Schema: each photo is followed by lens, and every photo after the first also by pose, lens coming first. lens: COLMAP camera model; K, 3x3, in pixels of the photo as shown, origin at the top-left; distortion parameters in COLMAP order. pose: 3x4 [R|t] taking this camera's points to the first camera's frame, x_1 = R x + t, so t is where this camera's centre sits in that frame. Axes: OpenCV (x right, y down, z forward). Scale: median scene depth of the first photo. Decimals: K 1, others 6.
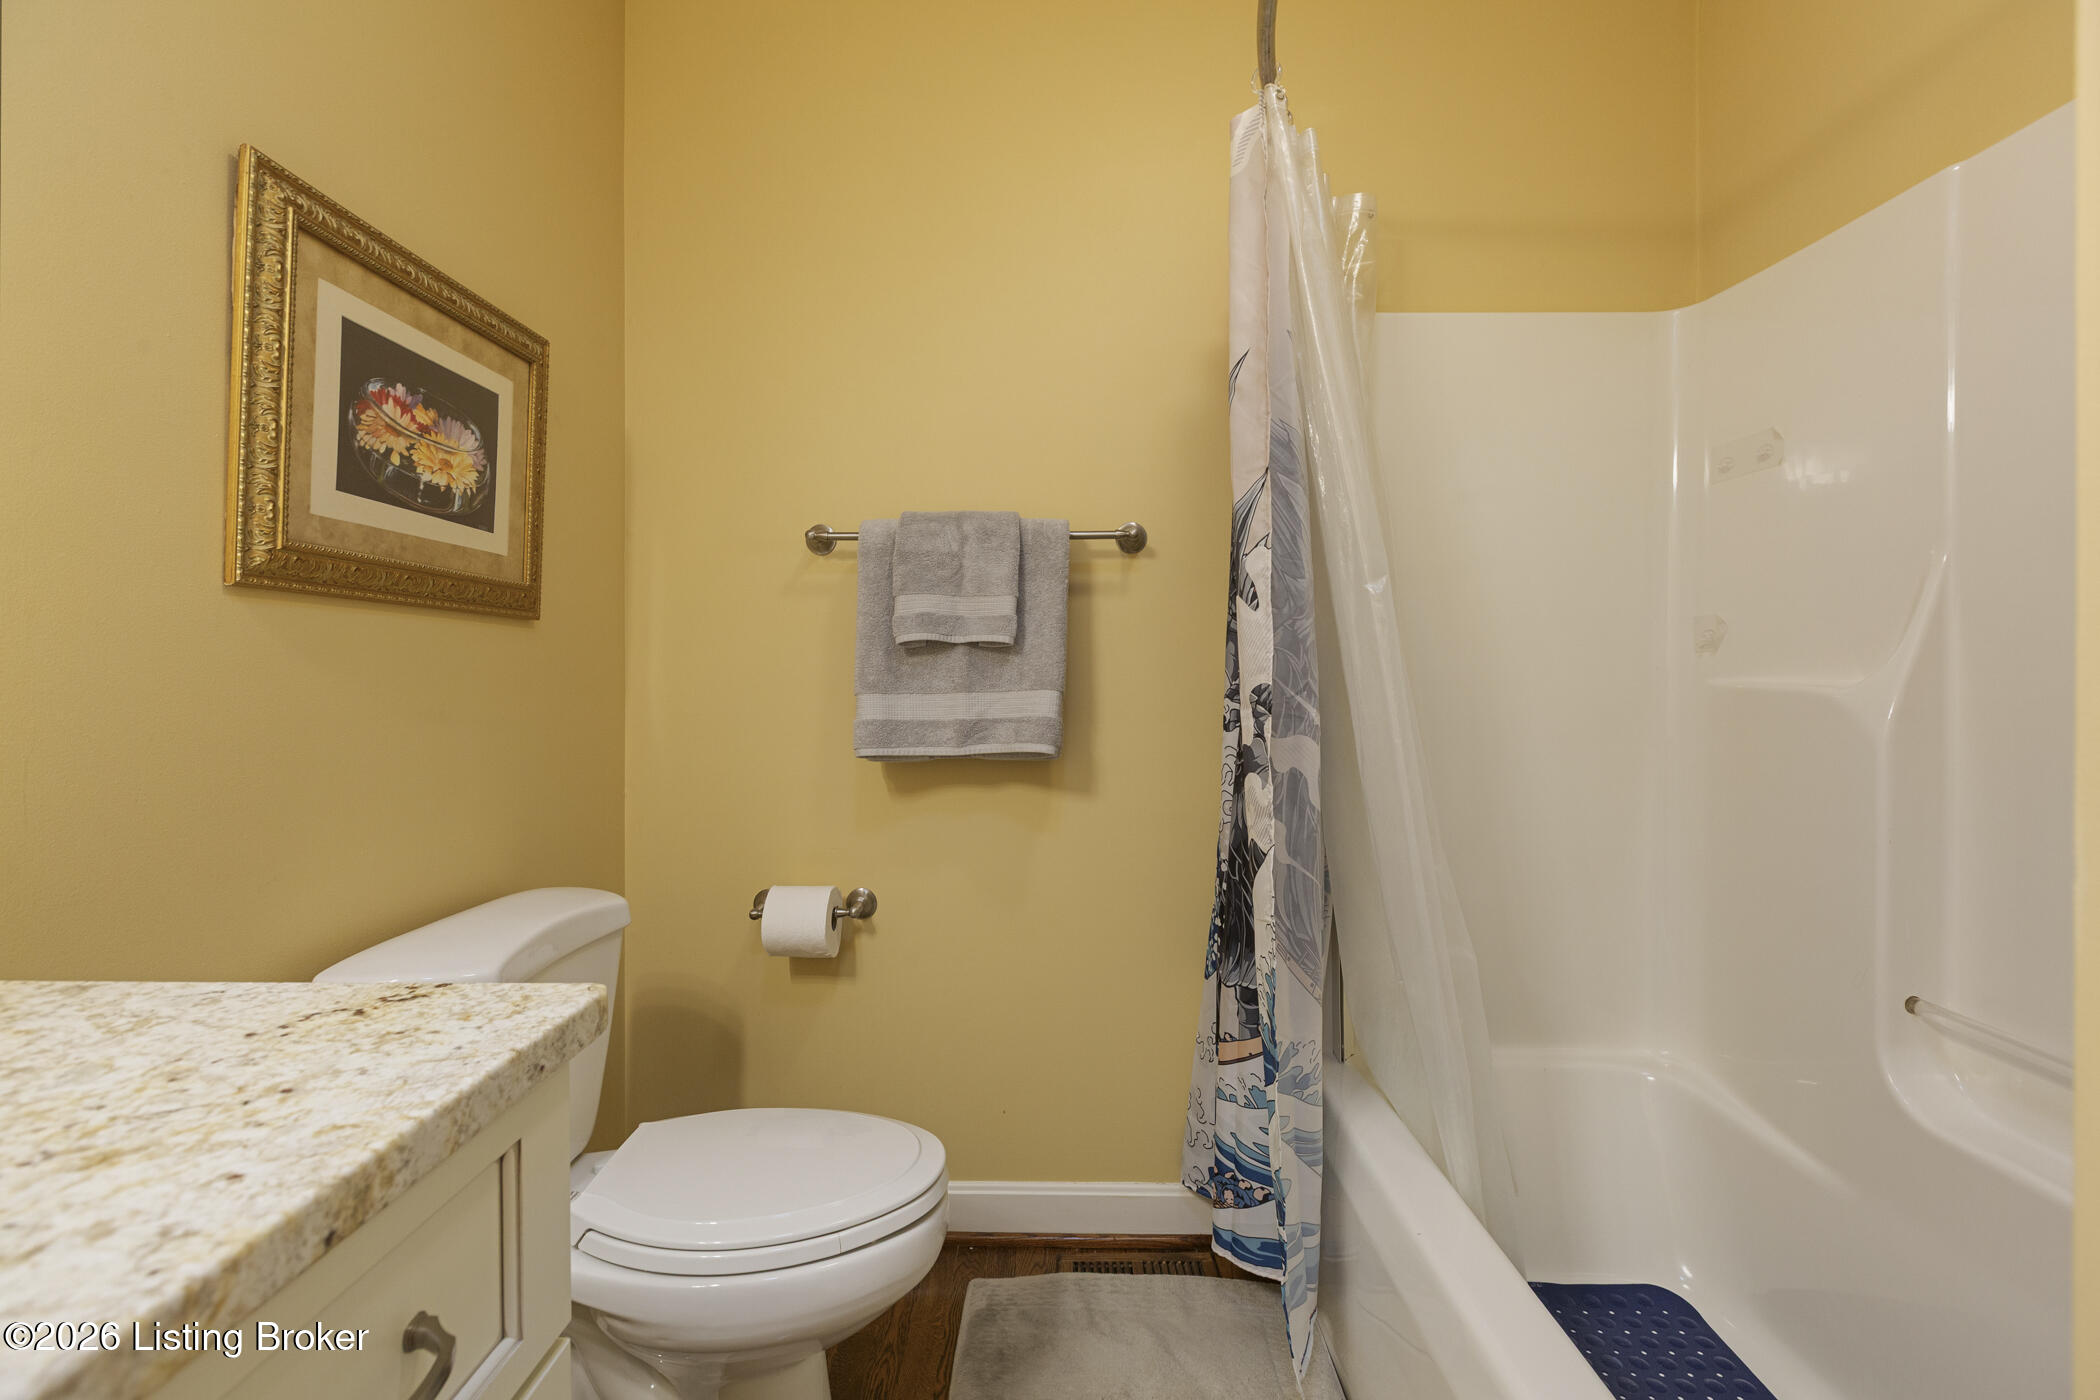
lens RADIAL K [[945.3, 0, 1058.5], [0, 945.3, 676.7], [0, 0, 1]] dist [-0.000986, 0.000373]
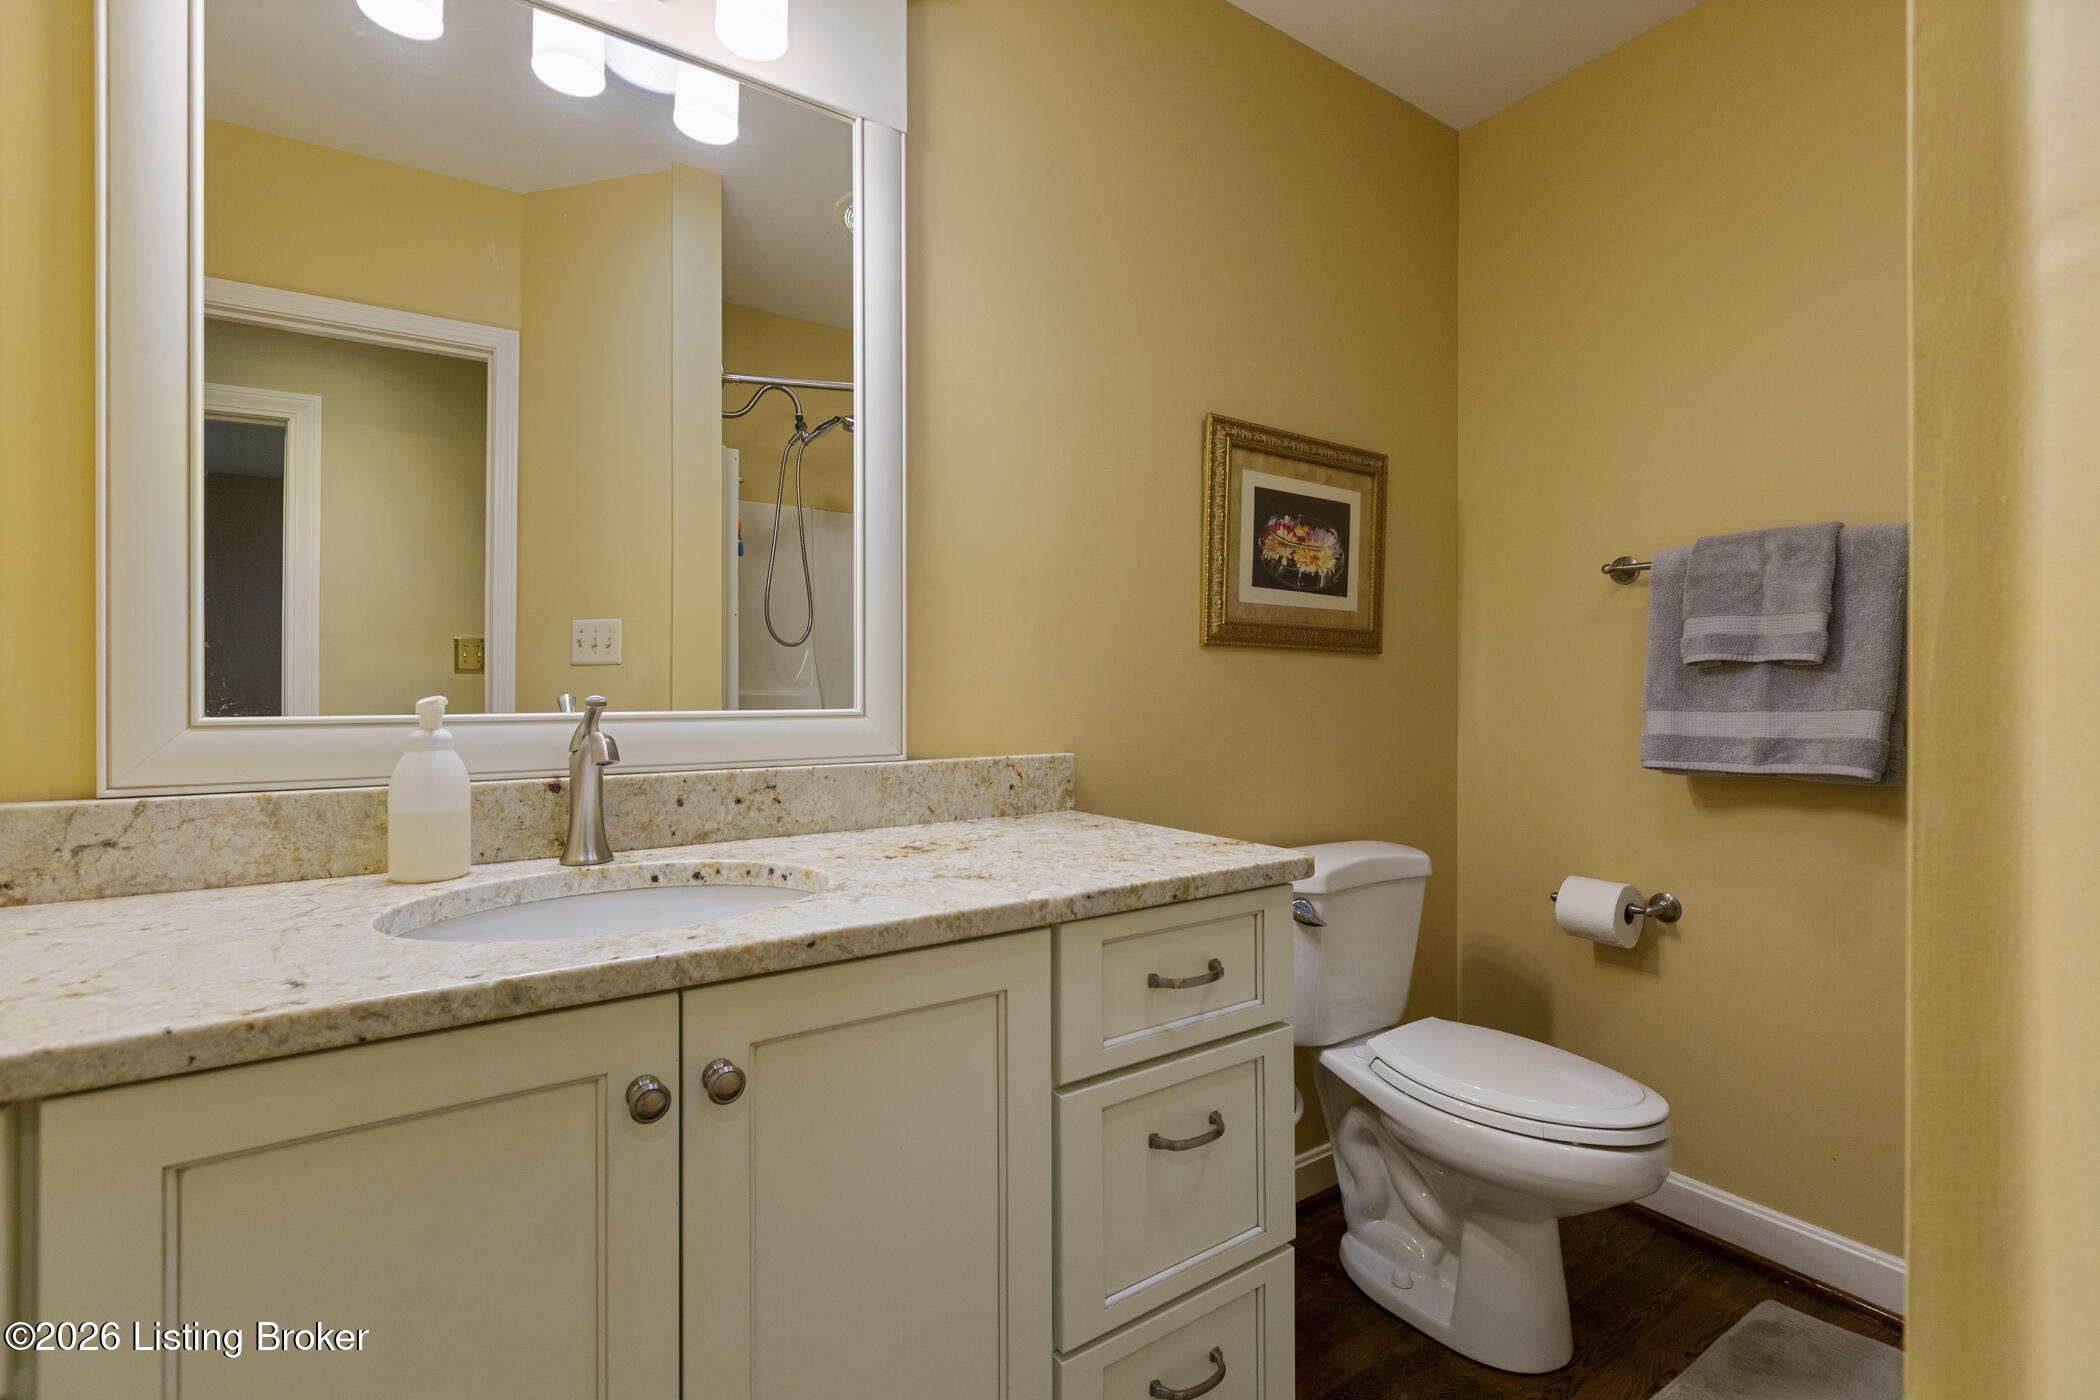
lens RADIAL K [[945.3, 0, 1048.1], [0, 945.3, 695.0], [0, 0, 1]] dist [-0.000986, 0.000373]
pose [[0.577725, 0.004064, -0.816221, 0.347091], [-0.003573, 0.999991, 0.002450, -0.000072], [0.816224, 0.001501, 0.577734, -0.246551]]
